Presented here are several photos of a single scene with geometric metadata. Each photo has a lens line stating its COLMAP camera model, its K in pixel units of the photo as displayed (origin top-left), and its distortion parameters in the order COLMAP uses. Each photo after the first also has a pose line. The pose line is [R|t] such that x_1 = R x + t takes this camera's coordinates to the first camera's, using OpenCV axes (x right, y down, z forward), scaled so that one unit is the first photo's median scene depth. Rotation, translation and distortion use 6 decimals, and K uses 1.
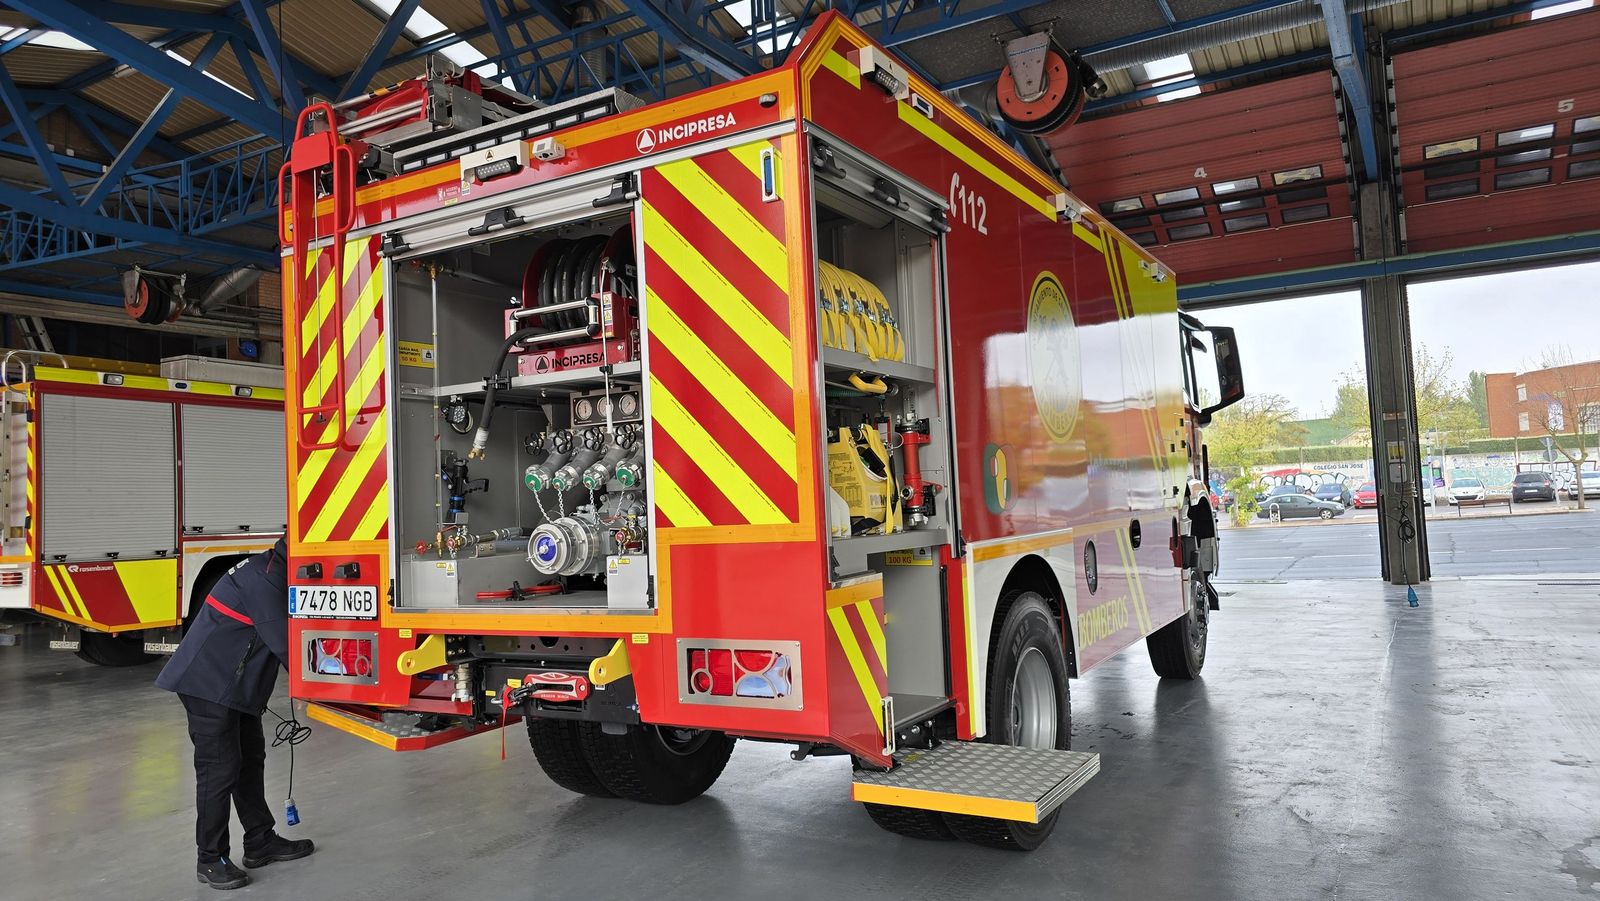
lens RADIAL K [[1070.0, 0, 790.8], [0, 1070.0, 428.4], [0, 0, 1]] dist [0.047915, -0.016333]
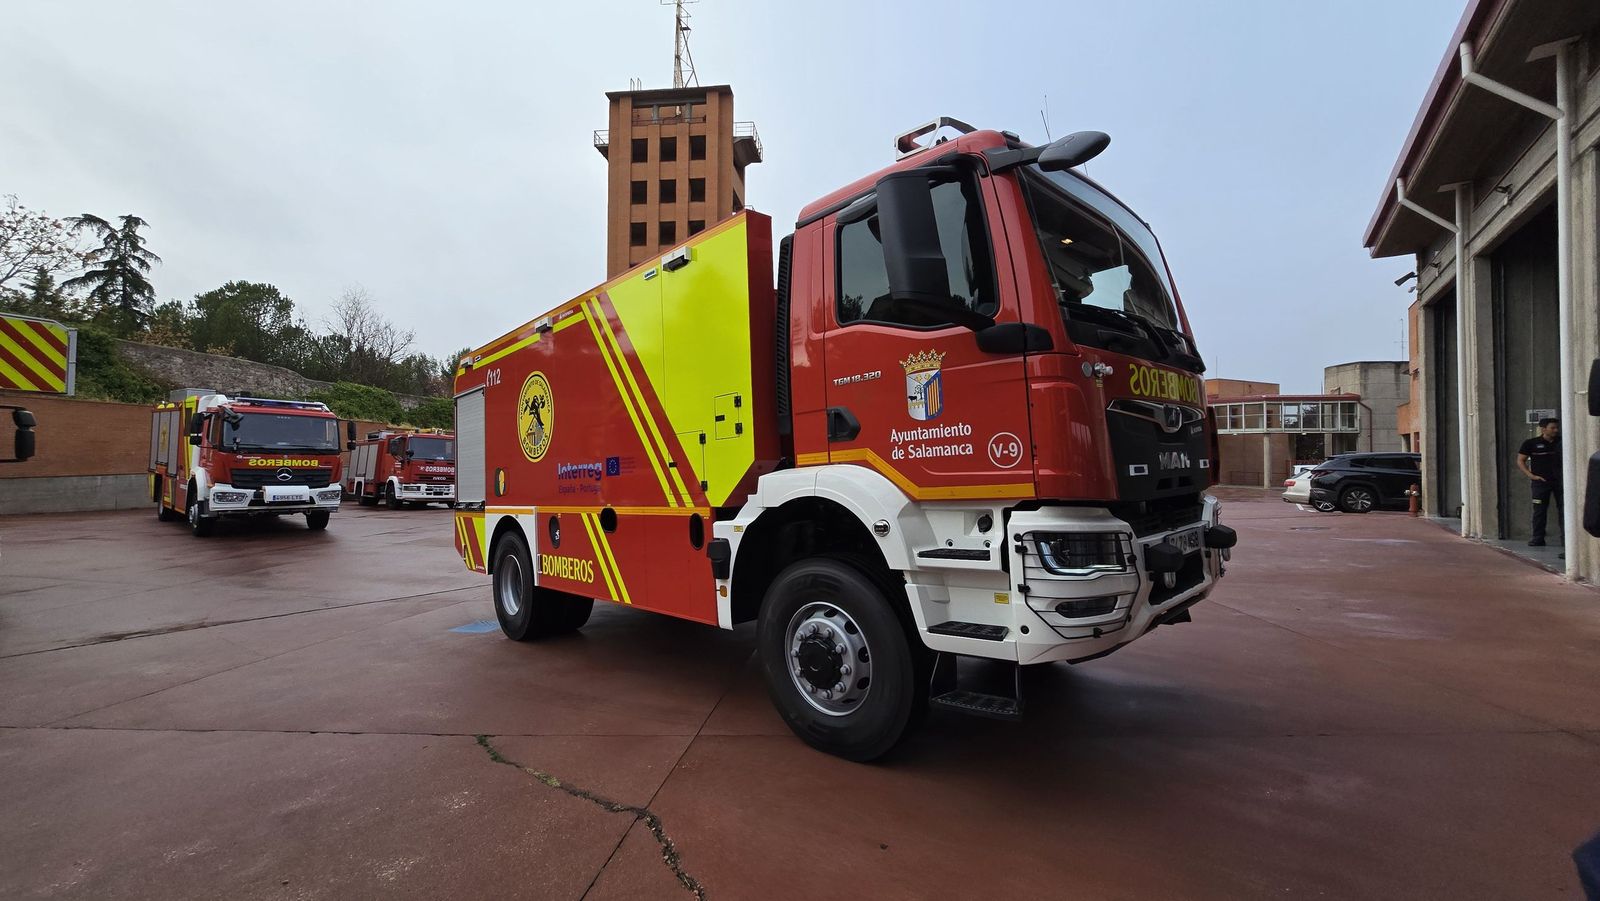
lens RADIAL K [[636.6, 0, 800.0], [0, 636.6, 423.8], [0, 0, 1]] dist [-0.002934, -0.000065]
pose [[-0.264461, -0.015590, -0.964270, 1.495940], [0.120782, 0.991461, -0.049156, 0.072962], [0.956803, -0.129466, -0.260320, 2.153359]]
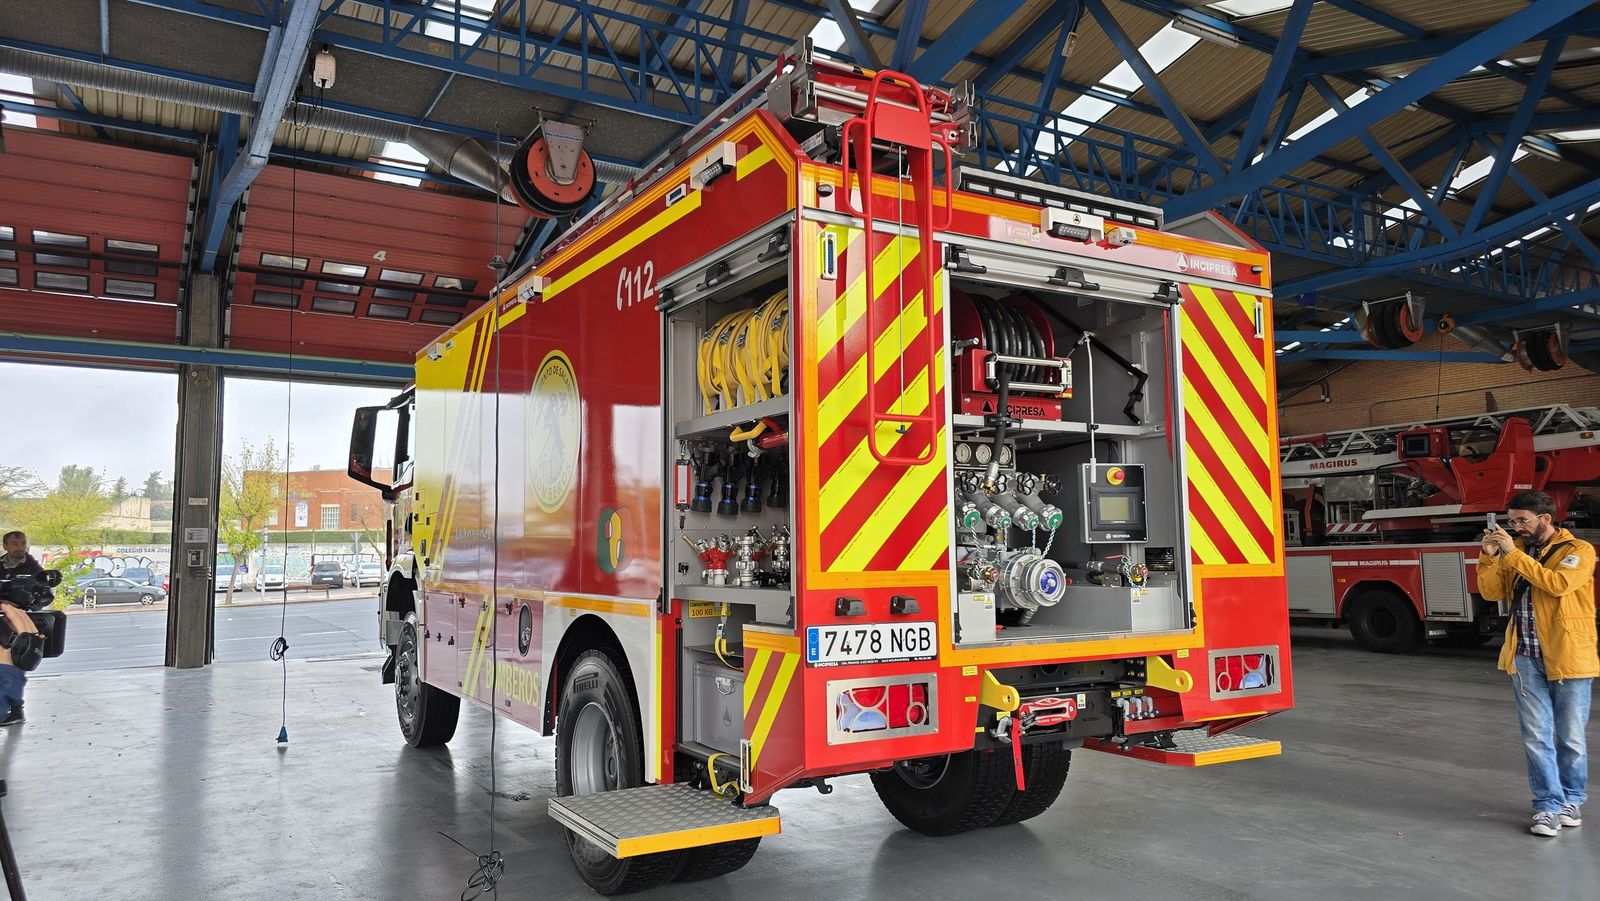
lens RADIAL K [[1070.0, 0, 777.0], [0, 1070.0, 451.7], [0, 0, 1]] dist [0.047915, -0.016333]
pose [[0.484938, 0.125172, 0.865544, -1.189841], [-0.073246, 0.992040, -0.102427, 0.101817], [-0.871476, -0.013727, 0.490246, 0.644678]]
